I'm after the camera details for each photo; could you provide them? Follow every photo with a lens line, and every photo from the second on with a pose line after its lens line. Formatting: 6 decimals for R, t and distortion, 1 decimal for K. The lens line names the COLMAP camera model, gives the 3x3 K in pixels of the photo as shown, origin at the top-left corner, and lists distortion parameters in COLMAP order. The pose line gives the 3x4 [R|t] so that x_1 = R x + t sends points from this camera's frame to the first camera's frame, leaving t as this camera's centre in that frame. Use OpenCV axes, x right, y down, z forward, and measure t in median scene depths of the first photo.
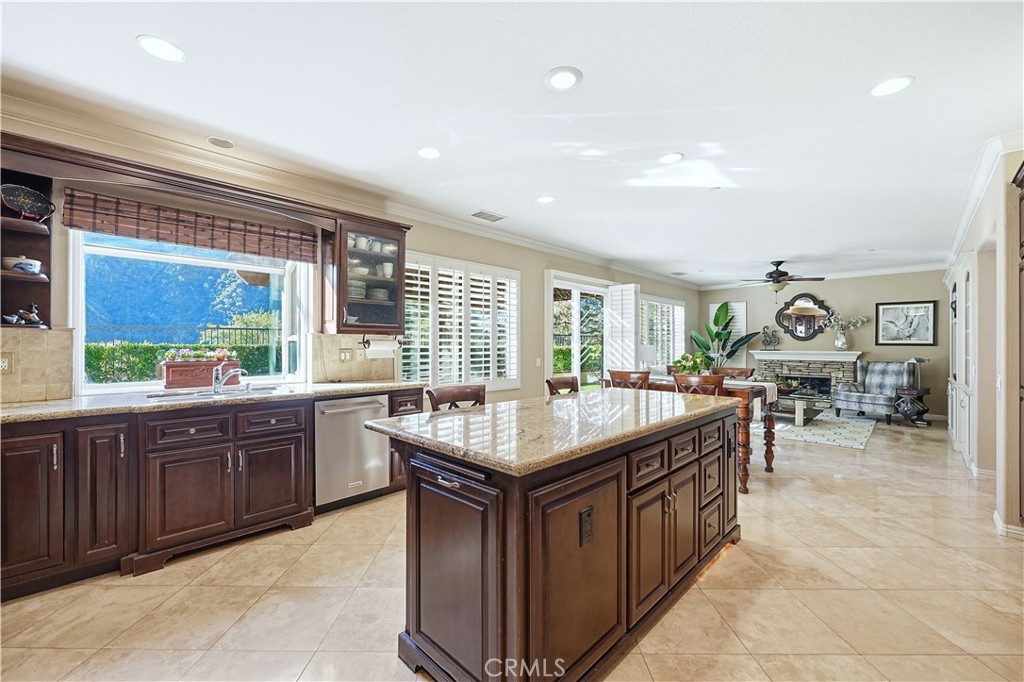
lens RADIAL K [[409.7, 0, 505.9], [0, 409.7, 342.7], [0, 0, 1]] dist [-0.000769, -0.000050]
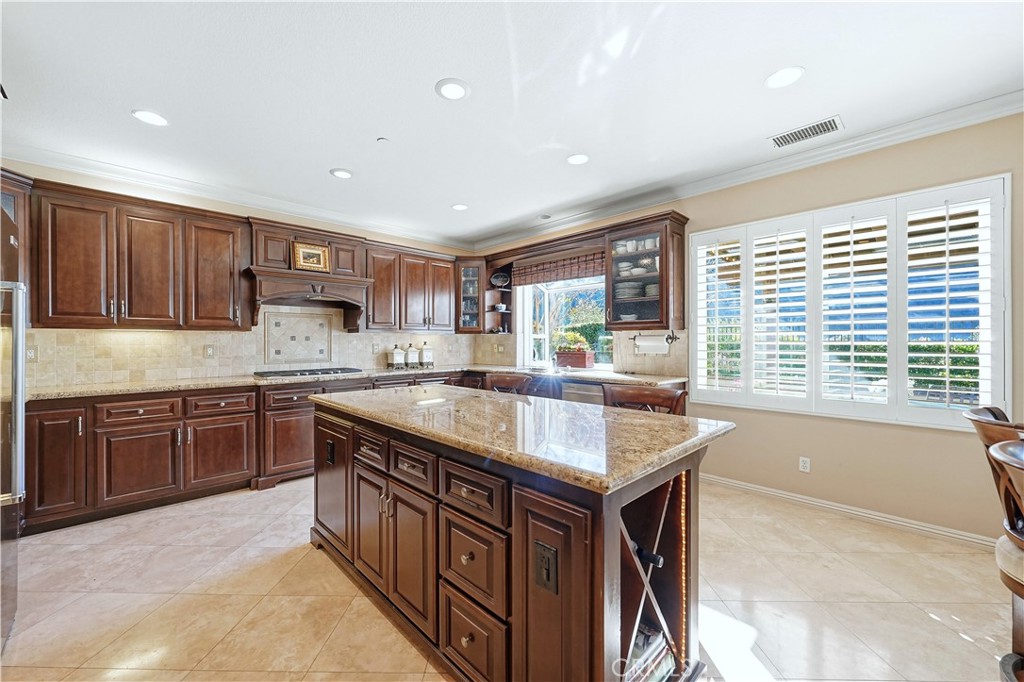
lens RADIAL K [[397.9, 0, 509.6], [0, 397.9, 342.3], [0, 0, 1]] dist [-0.000746, -0.000066]
pose [[-0.014041, -0.000279, -0.999901, 0.787246], [0.005155, 0.999987, -0.000352, 0.009621], [0.999888, -0.005160, -0.014039, 0.777890]]
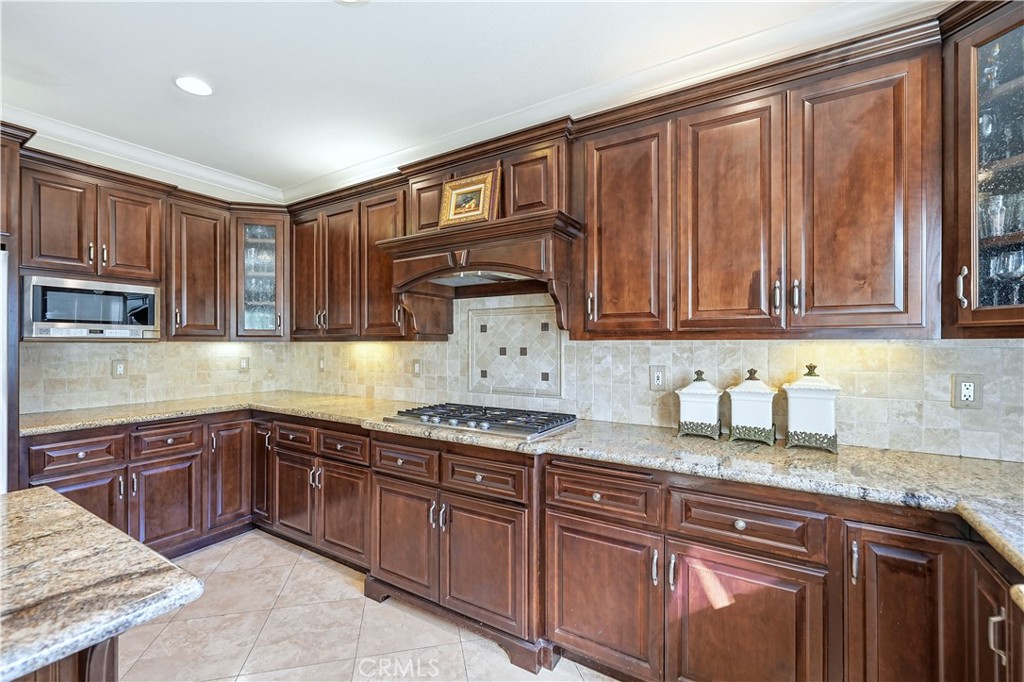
lens RADIAL K [[433.2, 0, 508.3], [0, 433.2, 342.7], [0, 0, 1]] dist [-0.000945, -0.000185]
pose [[-0.975116, -0.002189, -0.221682, -0.313080], [-0.001161, 0.999988, -0.004766, -0.019417], [0.221690, -0.004390, -0.975107, 0.855241]]
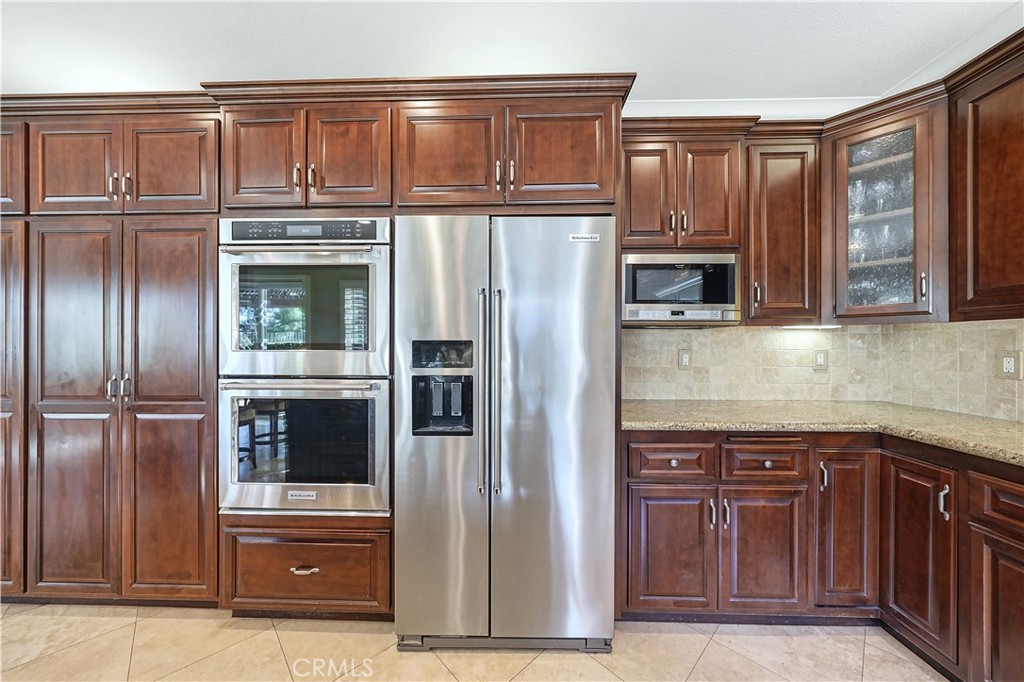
lens RADIAL K [[351.6, 0, 509.2], [0, 351.6, 346.5], [0, 0, 1]] dist [0.000047, 0.000001]
pose [[-0.688530, -0.002570, 0.725203, 0.022476], [-0.005069, 0.999986, -0.001269, 0.009945], [-0.725190, -0.004549, -0.688534, 0.488799]]
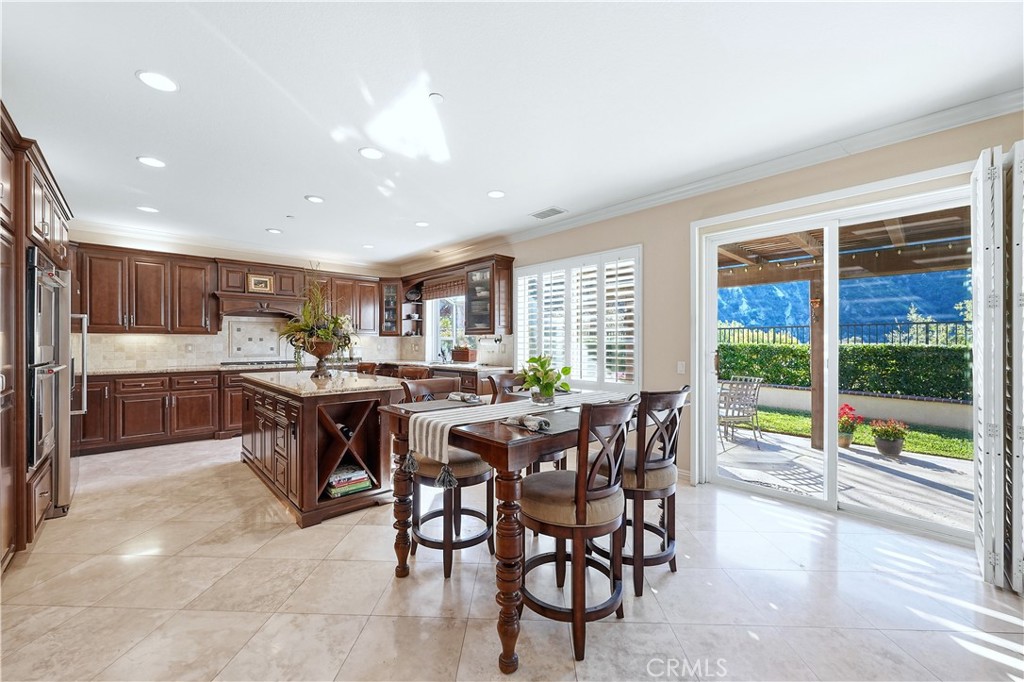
lens RADIAL K [[405.4, 0, 511.1], [0, 405.4, 343.9], [0, 0, 1]] dist [0.000767, -0.000060]
pose [[-0.035930, 0.000709, -0.999354, 1.321392], [0.002276, 0.999997, 0.000628, 0.014686], [0.999352, -0.002252, -0.035931, 1.317847]]
